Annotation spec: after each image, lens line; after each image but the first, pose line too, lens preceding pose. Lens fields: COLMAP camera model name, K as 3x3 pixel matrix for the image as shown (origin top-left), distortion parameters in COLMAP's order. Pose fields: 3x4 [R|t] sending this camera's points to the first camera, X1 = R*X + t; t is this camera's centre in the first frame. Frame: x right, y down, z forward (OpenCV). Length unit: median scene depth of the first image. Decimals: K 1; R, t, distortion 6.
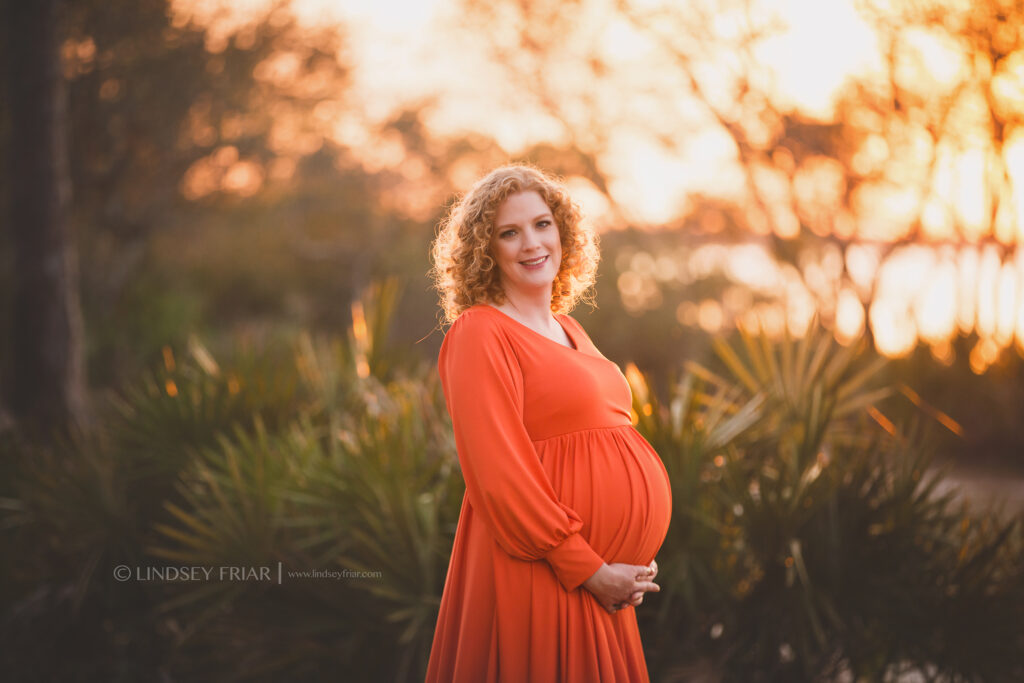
lens RADIAL K [[5016.1, 0, 512.0], [0, 5016.1, 341.5], [0, 0, 1]] dist [1.000745, 4.539539]
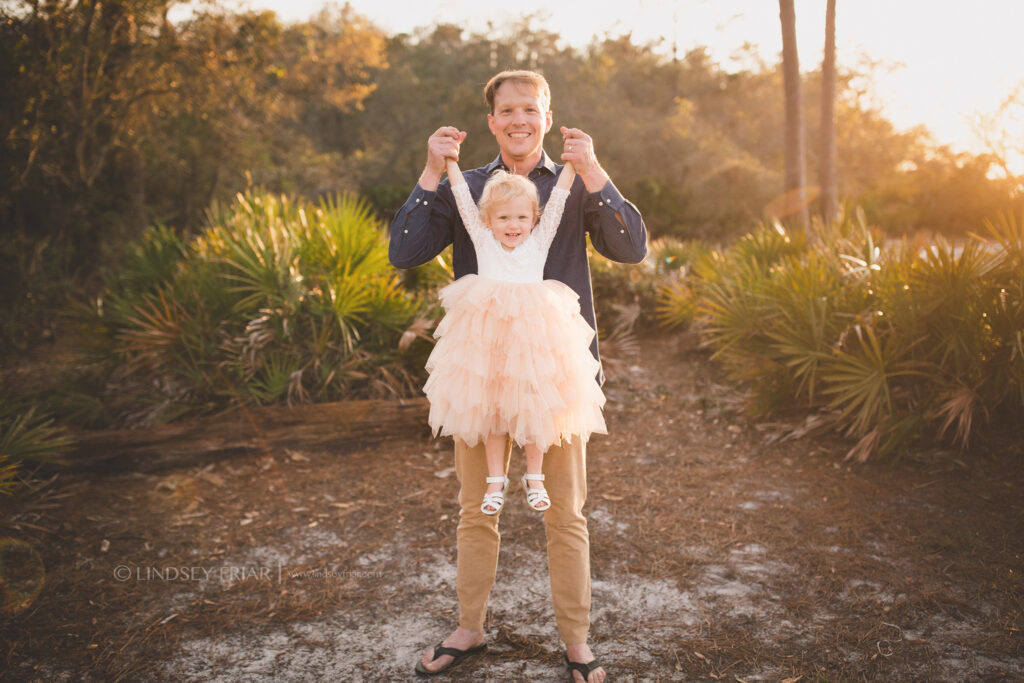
lens RADIAL K [[997.8, 0, 512.0], [0, 997.8, 341.5], [0, 0, 1]] dist [-0.011073, 0.011793]
pose [[0.903648, 0.045497, -0.425851, 0.041295], [0.012177, 0.991210, 0.131739, -0.006796], [0.428102, -0.124231, 0.895151, 0.560951]]
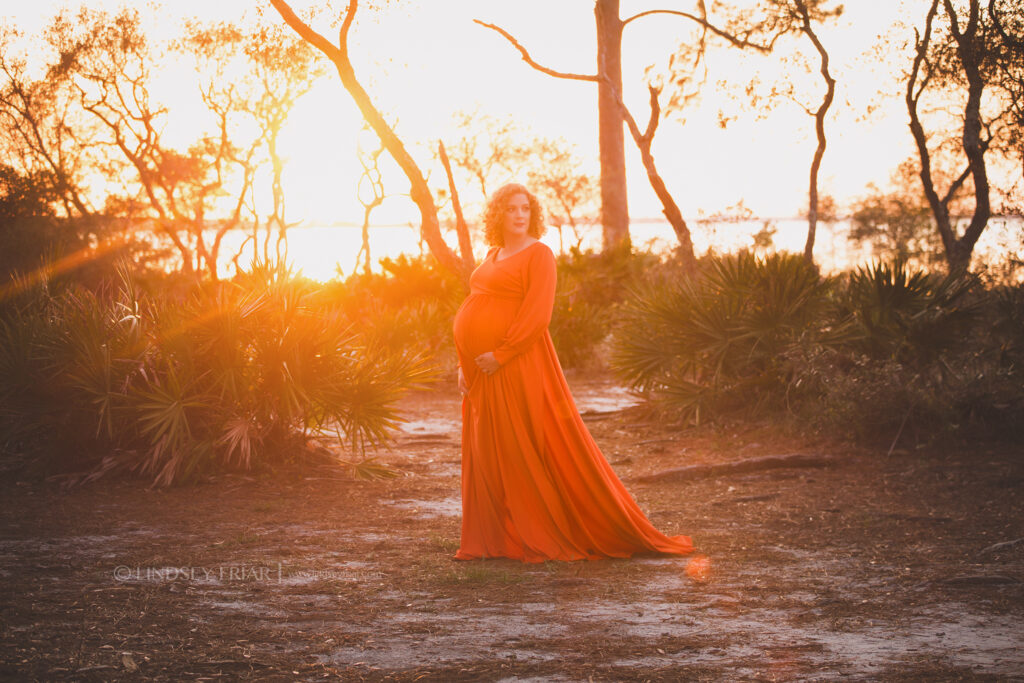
lens RADIAL K [[2791.1, 0, 512.0], [0, 2791.1, 341.5], [0, 0, 1]] dist [-0.365686, 0.015594]
pose [[0.981512, -0.011790, 0.191038, -0.071097], [0.007498, 0.999703, 0.023170, 0.004681], [-0.191254, -0.021309, 0.981309, -0.165908]]
